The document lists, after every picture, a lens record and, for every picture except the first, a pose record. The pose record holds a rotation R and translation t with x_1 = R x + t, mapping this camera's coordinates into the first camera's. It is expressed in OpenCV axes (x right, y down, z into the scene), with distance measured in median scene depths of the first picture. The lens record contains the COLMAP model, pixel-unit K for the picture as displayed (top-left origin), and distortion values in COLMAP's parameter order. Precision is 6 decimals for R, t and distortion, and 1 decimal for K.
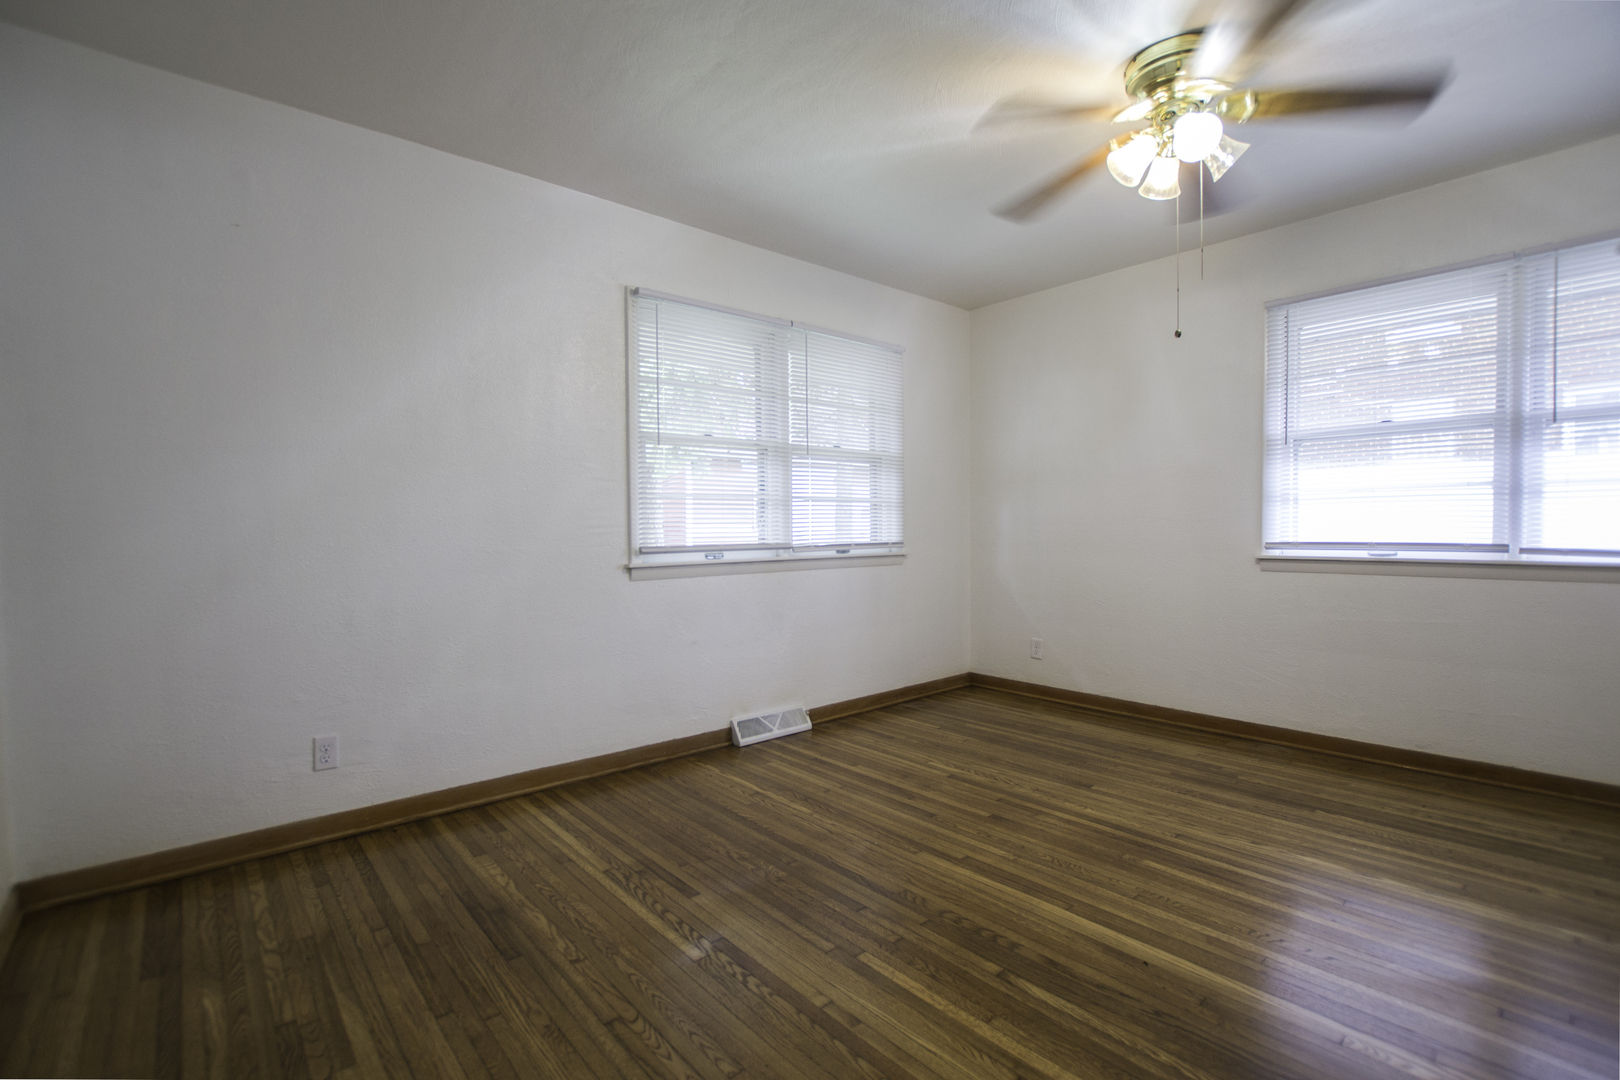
lens RADIAL K [[725.7, 0, 800.0], [0, 725.7, 549.1], [0, 0, 1]] dist [-0.022727, 0.000113]
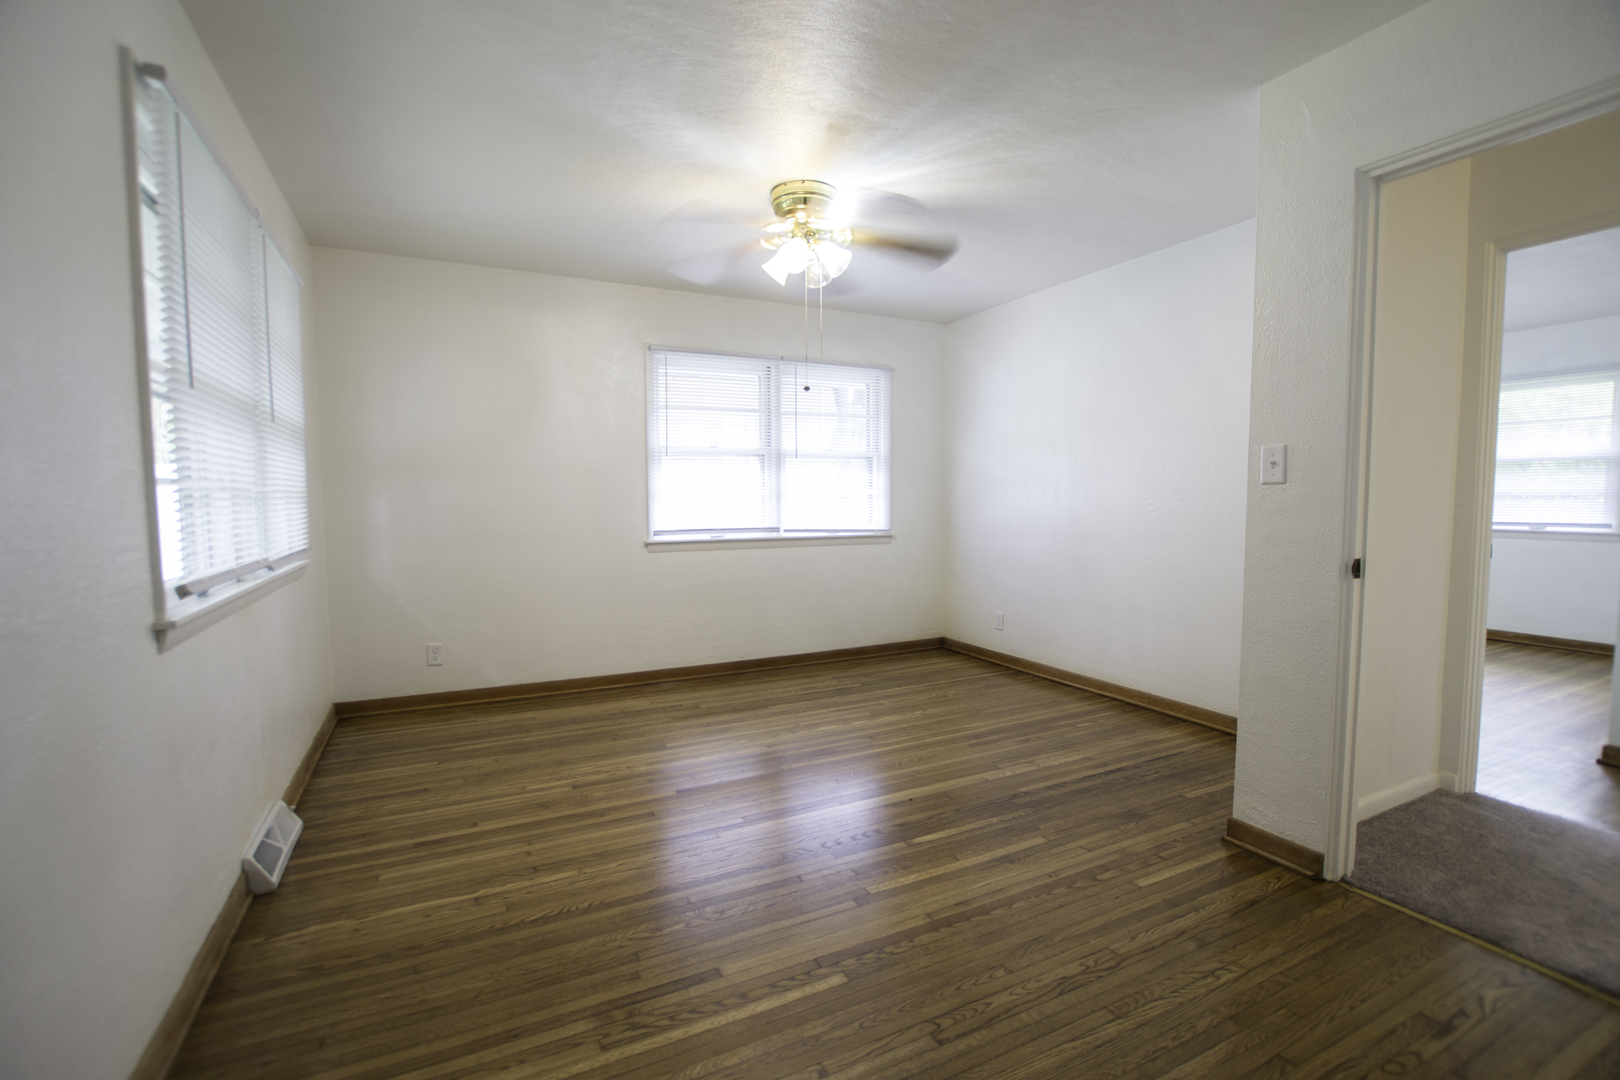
lens RADIAL K [[725.7, 0, 800.0], [0, 725.7, 549.1], [0, 0, 1]] dist [-0.022727, 0.000113]
pose [[0.245190, -0.060003, 0.967617, -0.609017], [0.032939, 0.998022, 0.053542, -0.040814], [-0.968915, 0.018744, 0.246681, 0.457575]]
